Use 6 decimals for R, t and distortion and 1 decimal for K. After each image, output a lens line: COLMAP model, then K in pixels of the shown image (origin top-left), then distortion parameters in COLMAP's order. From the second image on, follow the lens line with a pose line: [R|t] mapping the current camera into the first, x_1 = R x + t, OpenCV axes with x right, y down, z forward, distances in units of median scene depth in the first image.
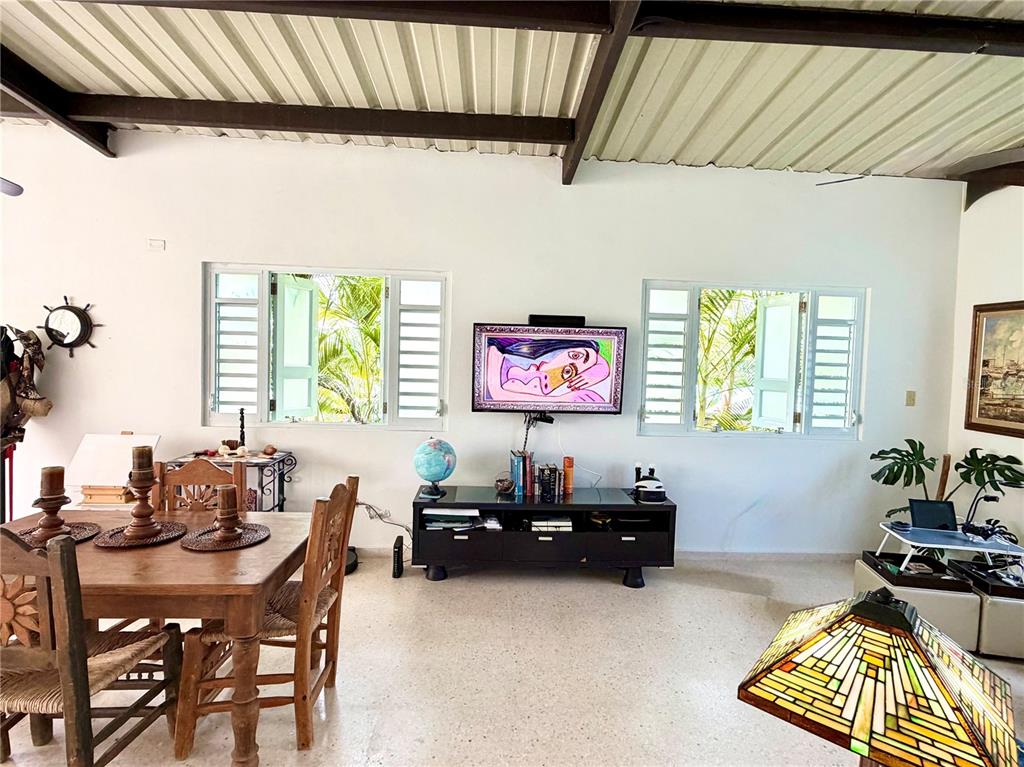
lens RADIAL K [[518.0, 0, 509.4], [0, 518.0, 383.9], [0, 0, 1]] dist [0.004163, -0.002171]
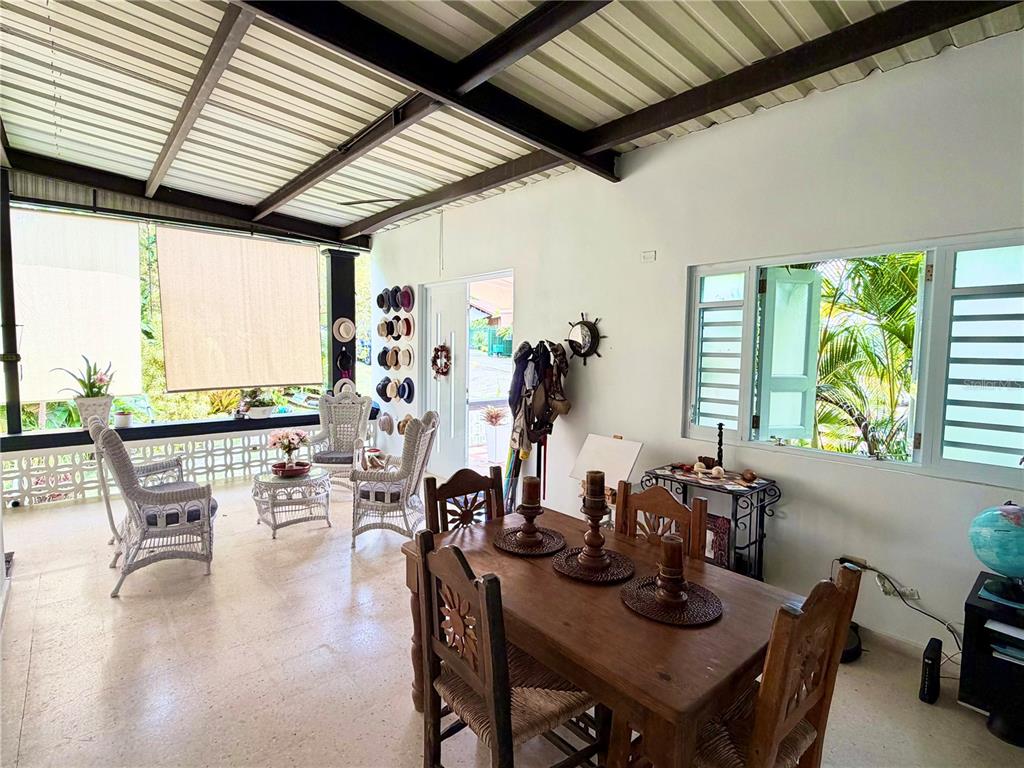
lens RADIAL K [[518.0, 0, 508.4], [0, 518.0, 383.5], [0, 0, 1]] dist [0.004163, -0.002171]
pose [[0.616822, 0.034604, -0.786342, -0.037518], [-0.031991, 0.999310, 0.018882, -0.027193], [0.786452, 0.013509, 0.617503, 0.152705]]
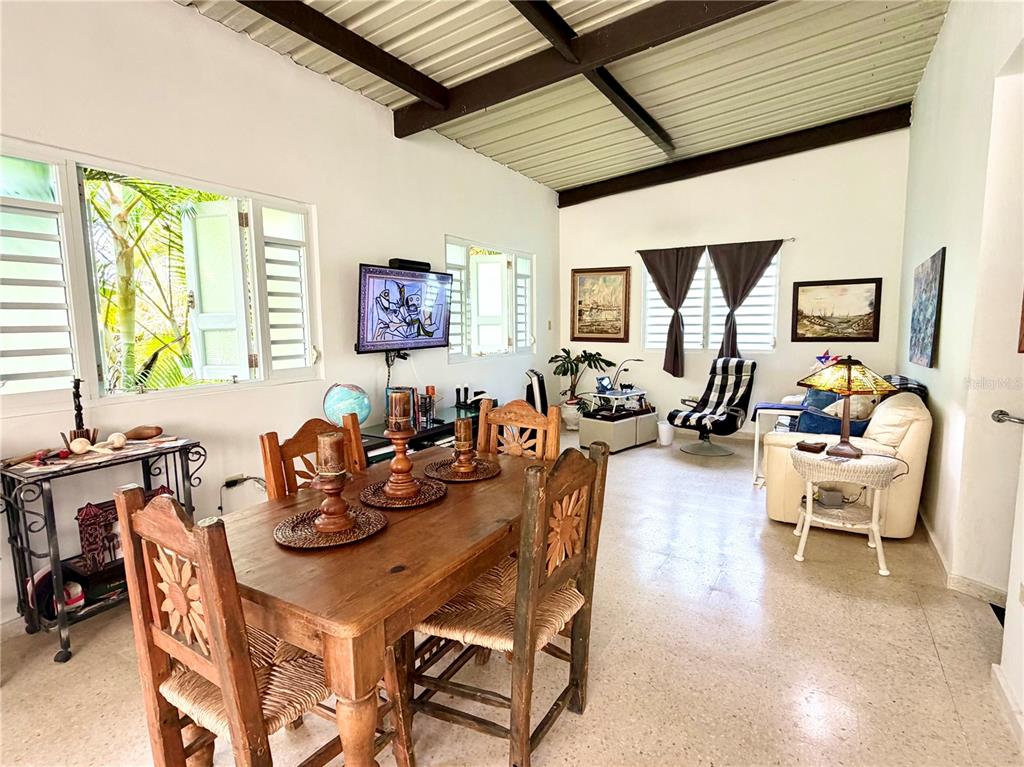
lens RADIAL K [[518.0, 0, 508.9], [0, 518.0, 380.5], [0, 0, 1]] dist [0.004163, -0.002171]
pose [[0.564869, -0.127705, 0.815239, -0.734838], [0.044645, 0.991235, 0.124341, -0.007669], [-0.823972, -0.033840, 0.565619, 0.199981]]
